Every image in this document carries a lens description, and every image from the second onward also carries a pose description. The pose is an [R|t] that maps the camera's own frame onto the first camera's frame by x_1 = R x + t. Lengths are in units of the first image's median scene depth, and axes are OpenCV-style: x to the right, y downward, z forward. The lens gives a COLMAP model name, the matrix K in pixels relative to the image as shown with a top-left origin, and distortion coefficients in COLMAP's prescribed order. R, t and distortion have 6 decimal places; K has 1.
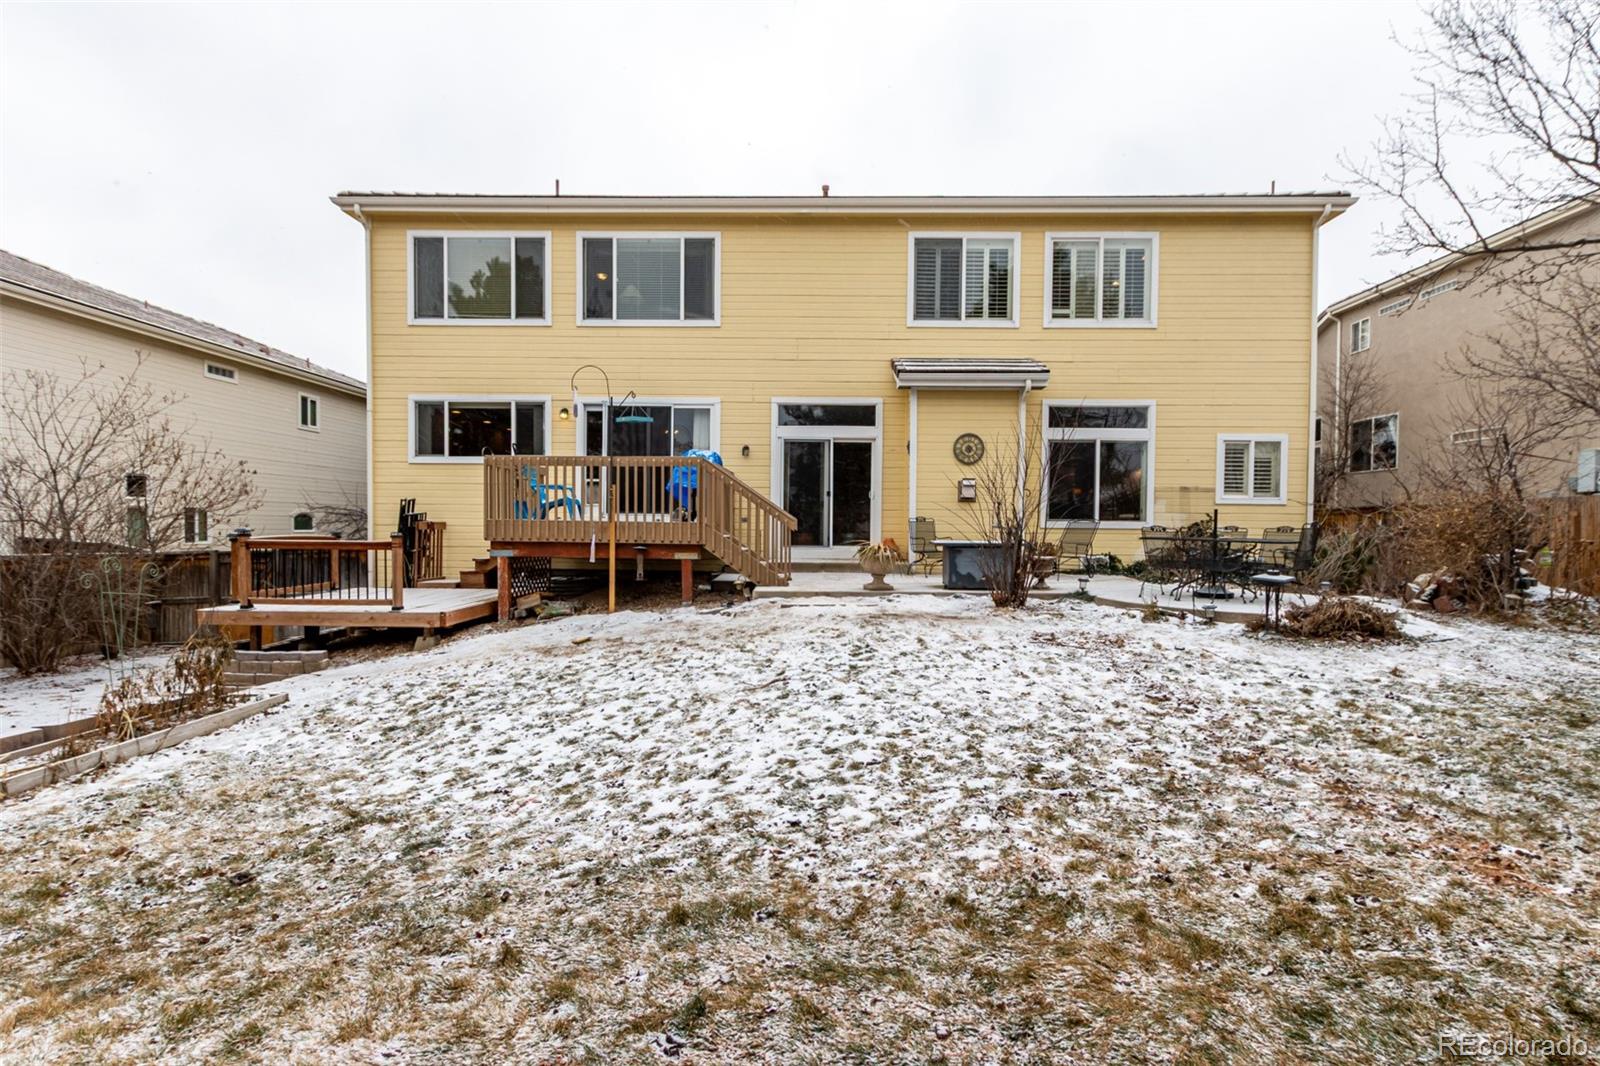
lens RADIAL K [[743.9, 0, 800.0], [0, 743.9, 533.0], [0, 0, 1]] dist [0.006115, 0.000581]
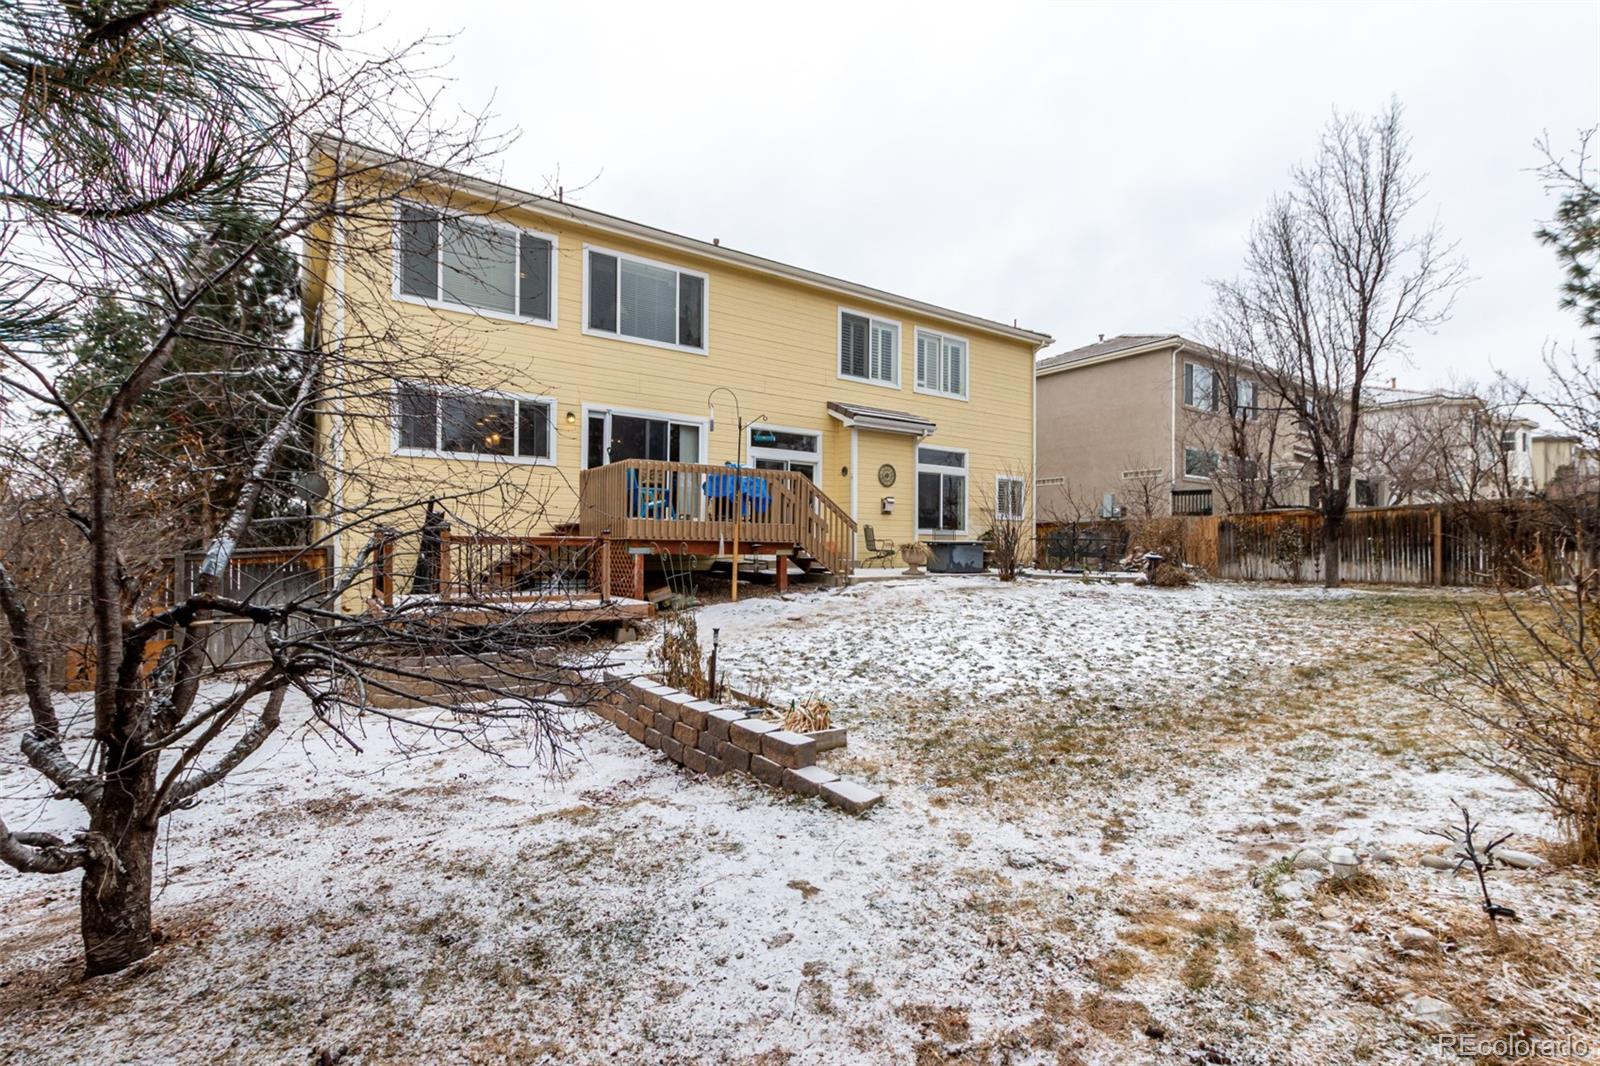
lens RADIAL K [[778.1, 0, 800.0], [0, 778.1, 533.0], [0, 0, 1]] dist [0.001880, 0.000220]
pose [[0.790335, 0.009254, 0.612606, -0.727584], [-0.001360, 0.999910, -0.013350, 0.011923], [-0.612674, 0.009718, 0.790276, -0.034422]]
